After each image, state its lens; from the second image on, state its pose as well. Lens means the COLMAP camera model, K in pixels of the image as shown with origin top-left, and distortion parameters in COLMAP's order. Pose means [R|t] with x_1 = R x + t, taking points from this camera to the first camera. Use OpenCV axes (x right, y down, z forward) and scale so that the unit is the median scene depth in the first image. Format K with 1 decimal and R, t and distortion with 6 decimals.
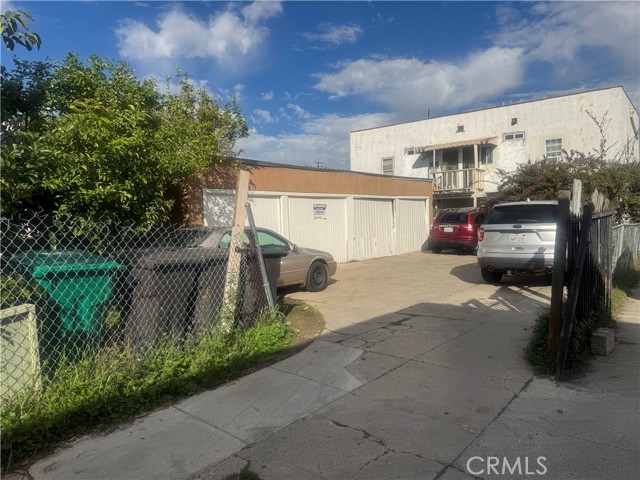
lens RADIAL K [[432.1, 0, 320.0], [0, 432.1, 240.0], [0, 0, 1]] dist [0.006176, -0.024847]
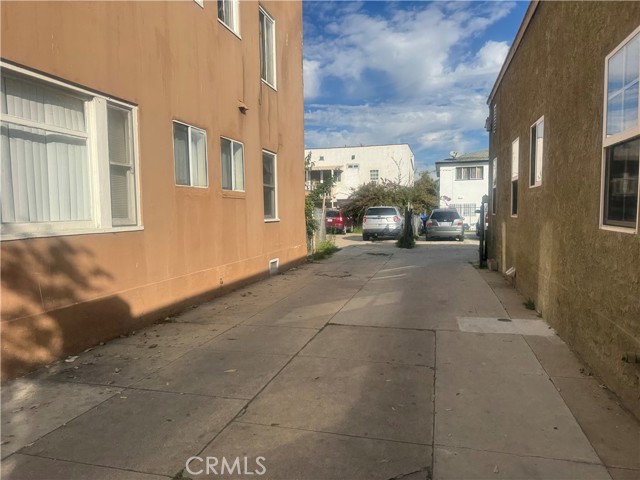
lens RADIAL K [[438.7, 0, 320.0], [0, 438.7, 240.0], [0, 0, 1]] dist [-0.008966, -0.004760]
pose [[0.905050, -0.007232, 0.425244, -0.516537], [0.006425, 0.999974, 0.003332, 0.052679], [-0.425257, -0.000283, 0.905072, -0.640185]]
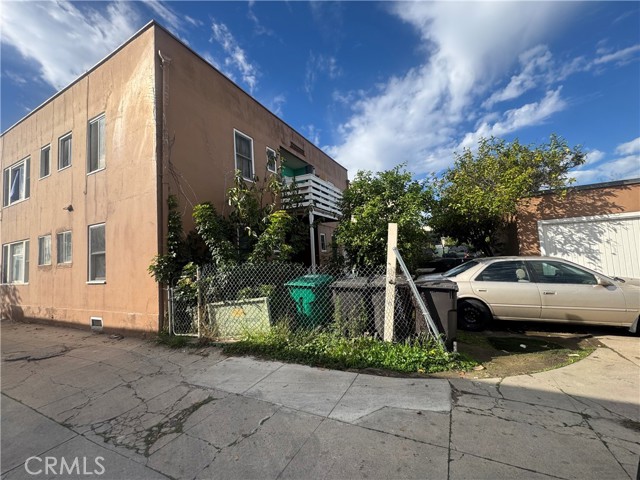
lens RADIAL K [[259.9, 0, 320.0], [0, 259.9, 240.0], [0, 0, 1]] dist [-0.000436, 0.000331]
pose [[0.237129, -0.046472, -0.970366, 0.177279], [-0.002360, 0.998825, -0.048412, -0.022499], [0.971475, 0.013770, 0.236741, 0.183688]]
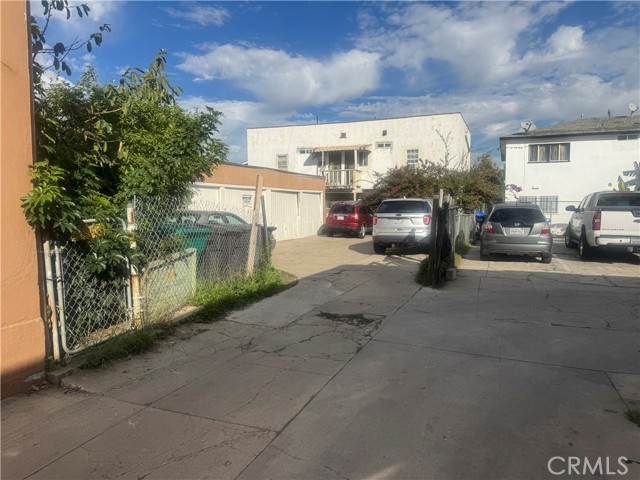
lens RADIAL K [[432.1, 0, 320.0], [0, 432.1, 240.0], [0, 0, 1]] dist [0.006176, -0.024847]
pose [[0.953373, 0.001788, 0.301789, -0.139873], [-0.008719, 0.999728, 0.021621, 0.013832], [-0.301668, -0.023244, 0.953130, -0.190864]]
